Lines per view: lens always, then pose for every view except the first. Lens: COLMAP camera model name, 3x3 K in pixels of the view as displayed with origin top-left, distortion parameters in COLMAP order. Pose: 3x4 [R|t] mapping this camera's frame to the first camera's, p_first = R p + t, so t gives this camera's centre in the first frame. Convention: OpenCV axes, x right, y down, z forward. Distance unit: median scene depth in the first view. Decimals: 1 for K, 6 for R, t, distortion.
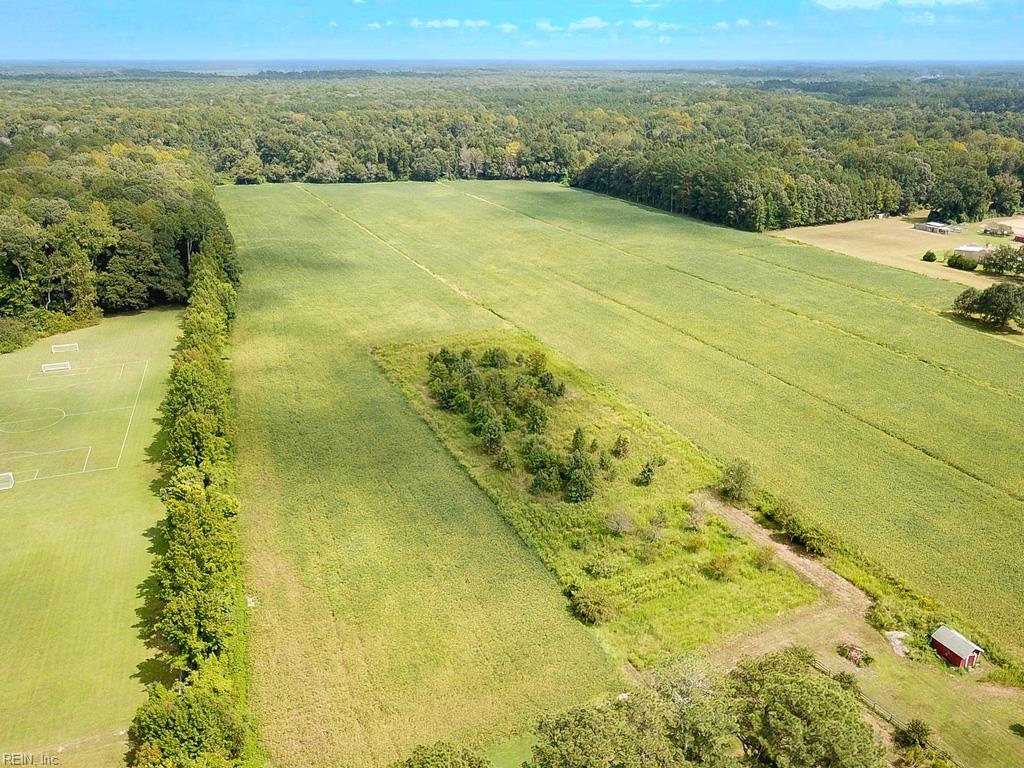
lens RADIAL K [[791.5, 0, 492.2], [0, 791.5, 392.4], [0, 0, 1]] dist [0.001865, -0.021265]
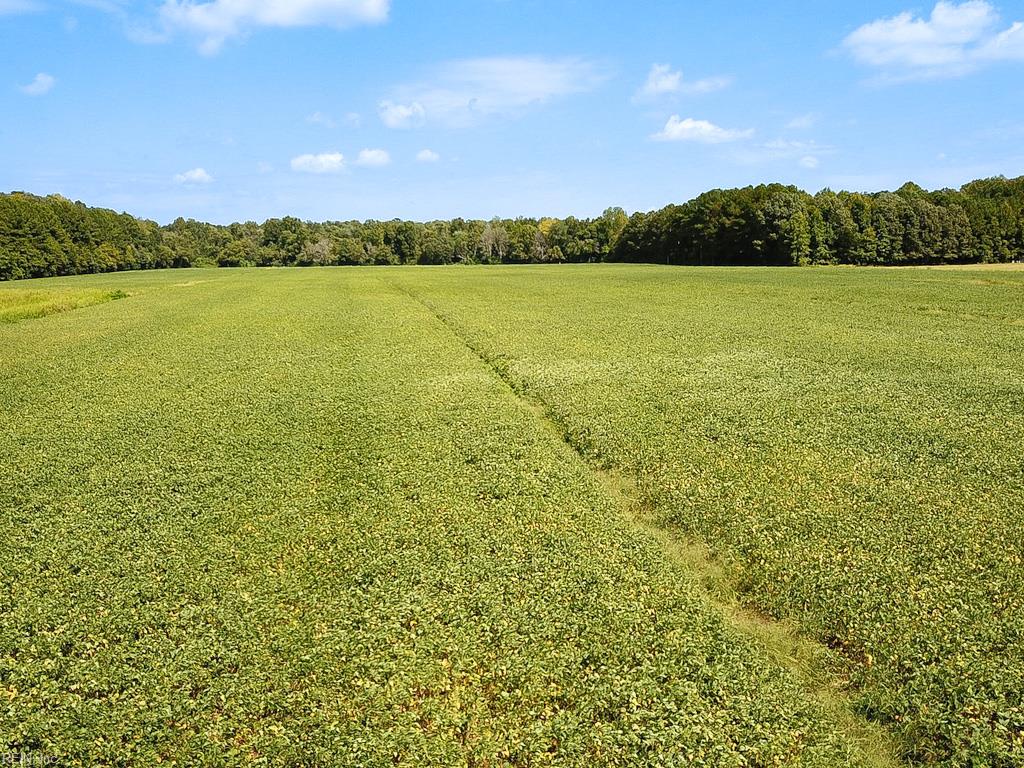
lens RADIAL K [[846.6, 0, 506.6], [0, 846.6, 417.1], [0, 0, 1]] dist [0.048293, -0.060764]
pose [[0.975027, 0.032725, -0.219660, 0.182634], [-0.076138, 0.978397, -0.192204, 0.044646], [0.208625, 0.204129, 0.956456, 0.223915]]
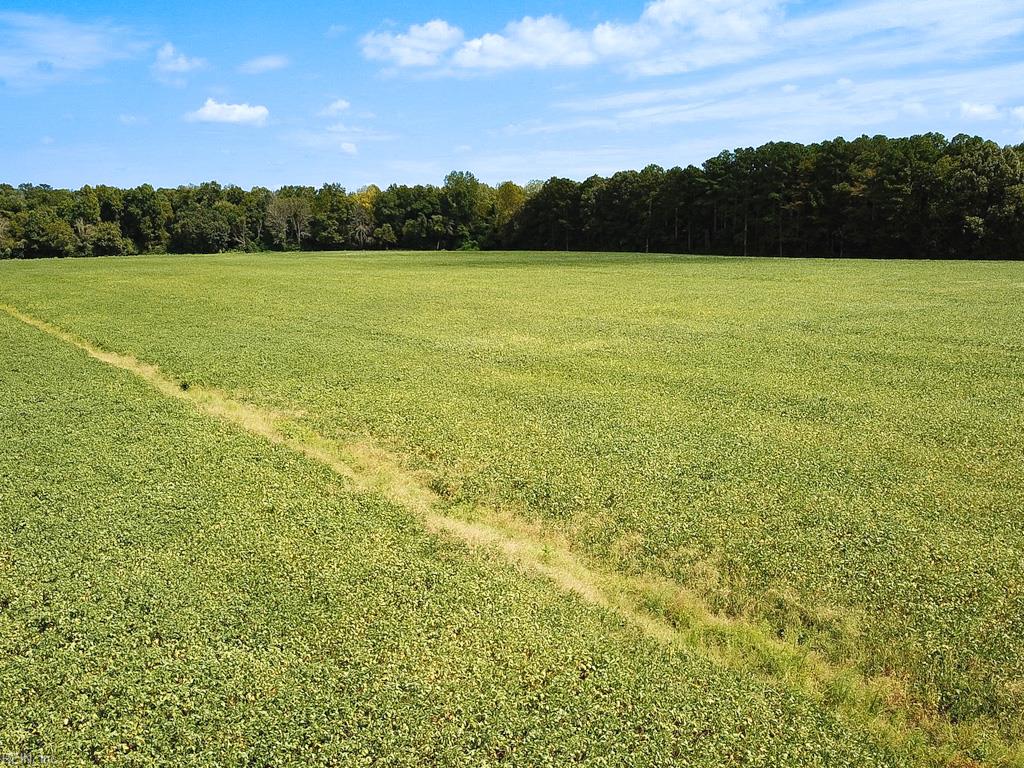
lens RADIAL K [[791.5, 0, 499.4], [0, 791.5, 385.1], [0, 0, 1]] dist [0.001865, -0.021265]
pose [[0.963072, -0.062049, 0.261997, -0.036966], [0.112553, 0.976760, -0.182405, -0.066867], [-0.244590, 0.205157, 0.947674, 0.482861]]
